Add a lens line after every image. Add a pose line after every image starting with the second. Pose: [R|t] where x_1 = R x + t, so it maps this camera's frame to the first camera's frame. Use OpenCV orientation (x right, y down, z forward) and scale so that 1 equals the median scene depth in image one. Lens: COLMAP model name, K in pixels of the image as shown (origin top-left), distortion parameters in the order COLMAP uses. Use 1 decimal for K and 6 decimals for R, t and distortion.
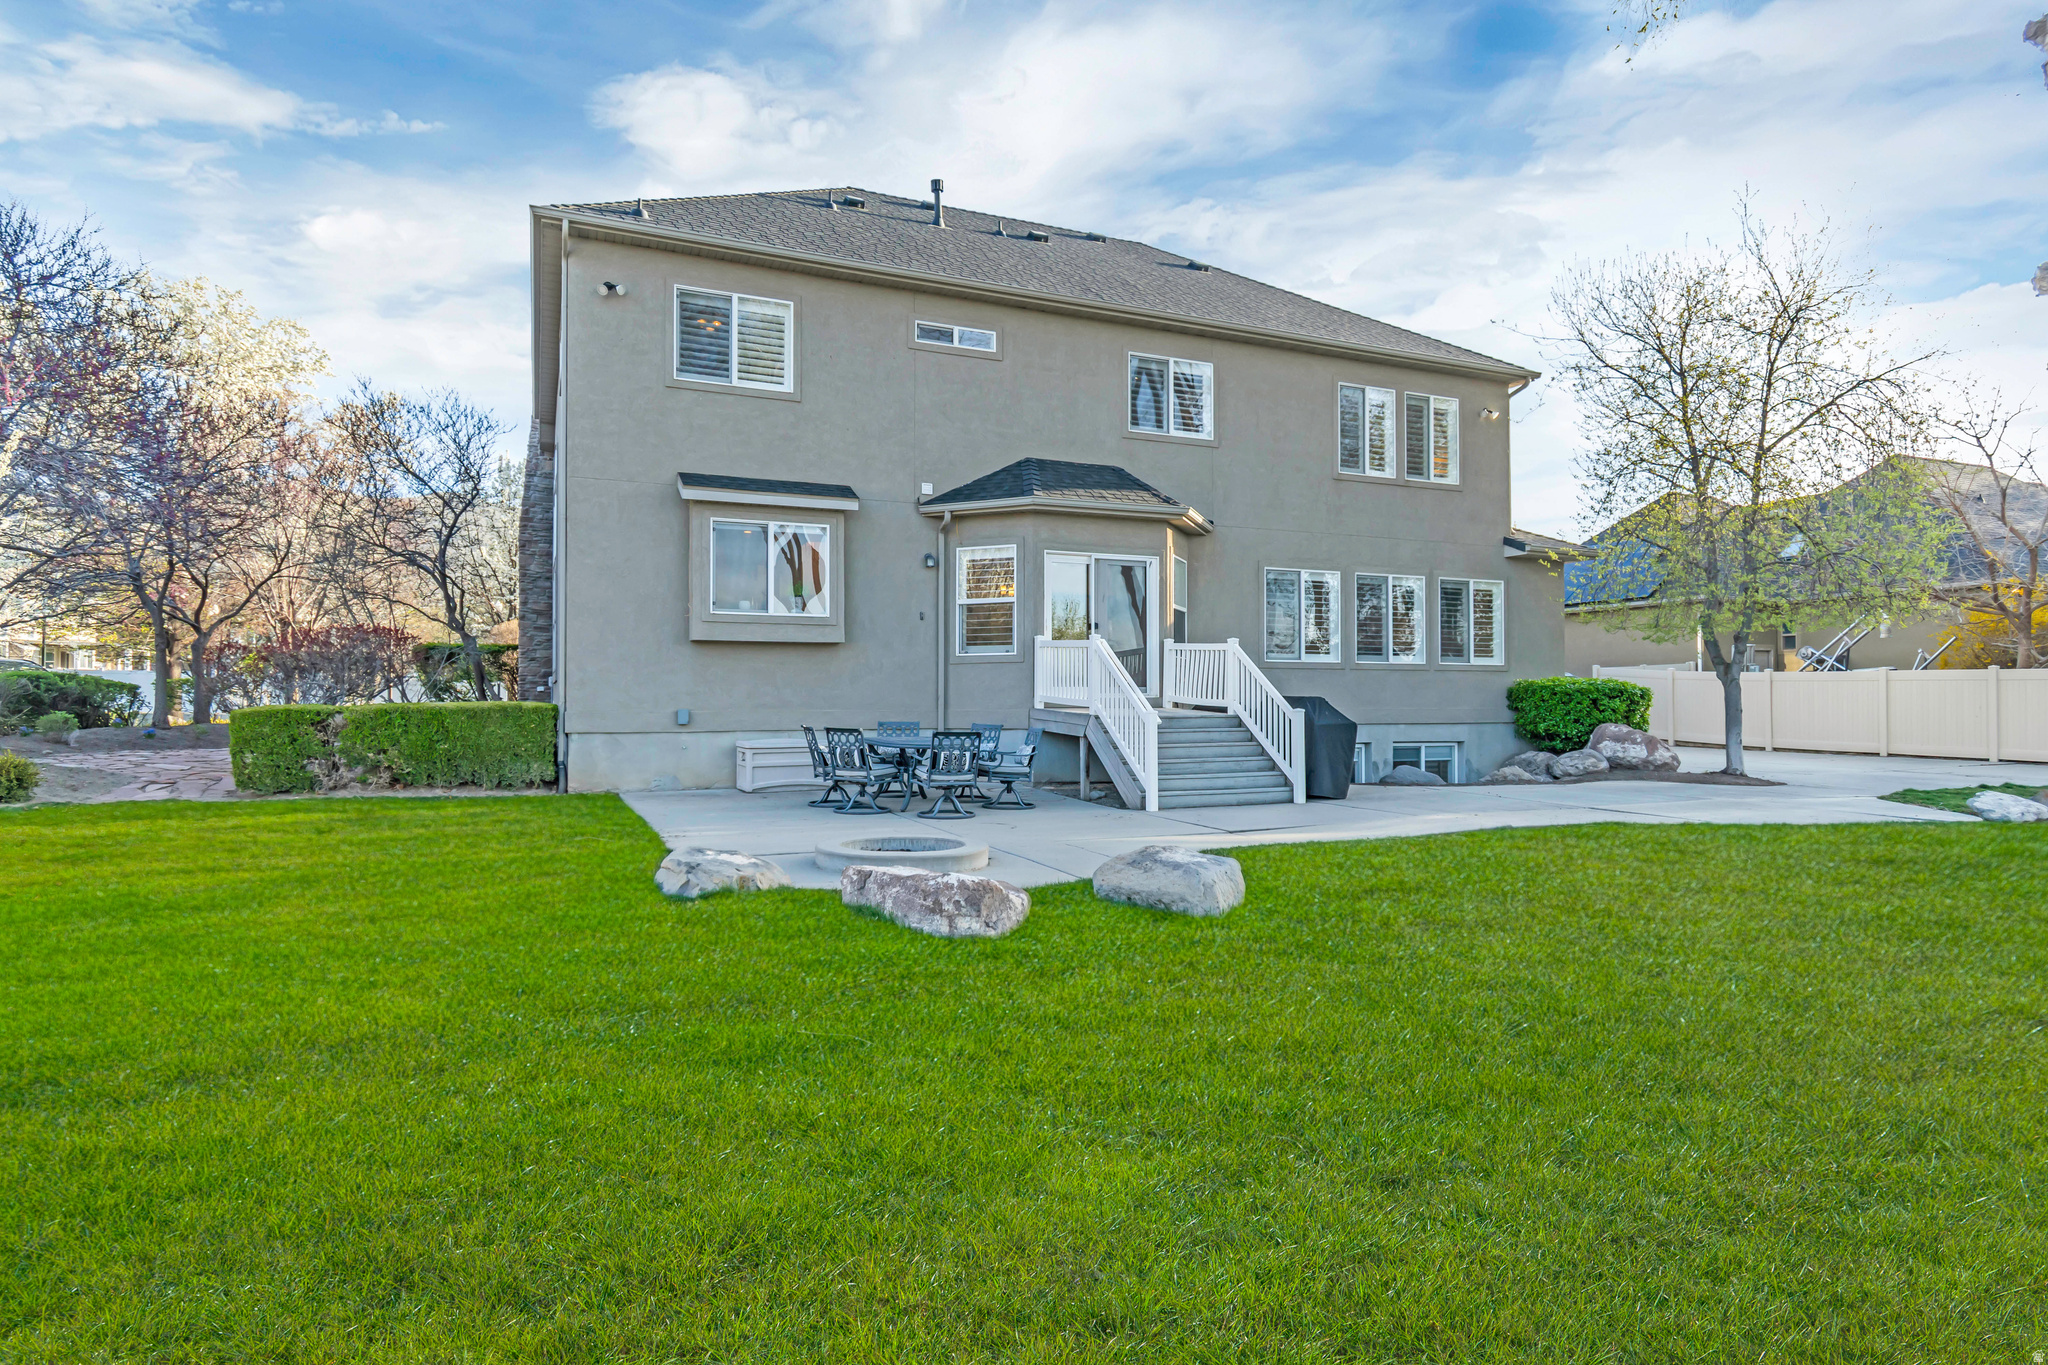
lens RADIAL K [[1103.3, 0, 1105.8], [0, 1103.3, 708.4], [0, 0, 1]] dist [-0.000365, 0.000255]
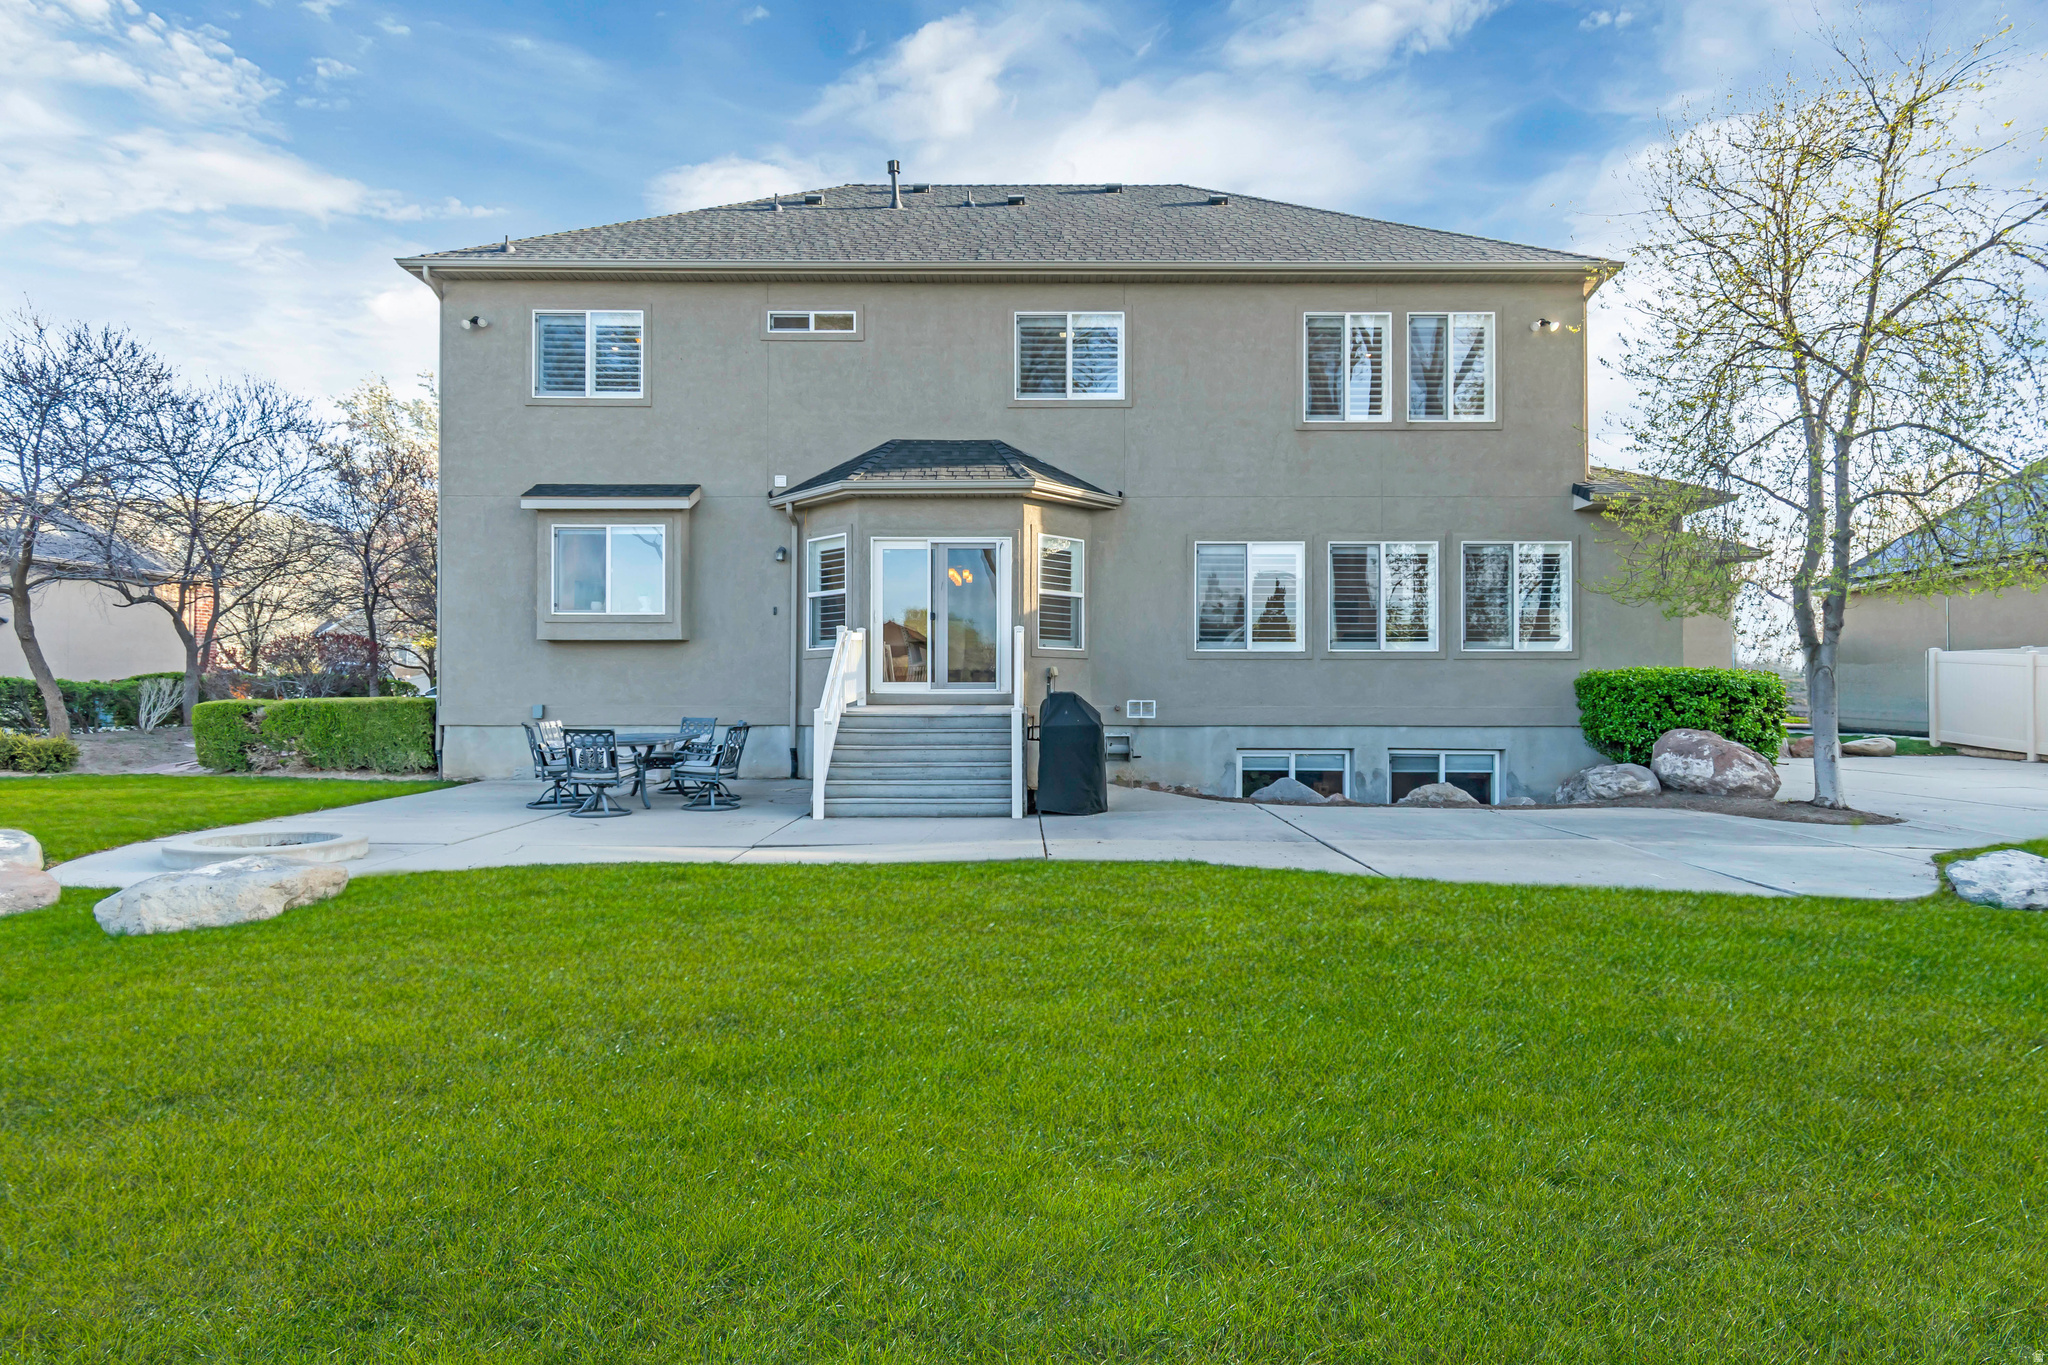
lens RADIAL K [[1103.3, 0, 1105.8], [0, 1103.3, 708.4], [0, 0, 1]] dist [-0.000365, 0.000255]
pose [[0.910938, 0.004191, -0.412523, 0.487739], [-0.004006, 0.999991, 0.001312, 0.000694], [0.412524, 0.000457, 0.910946, 0.216006]]
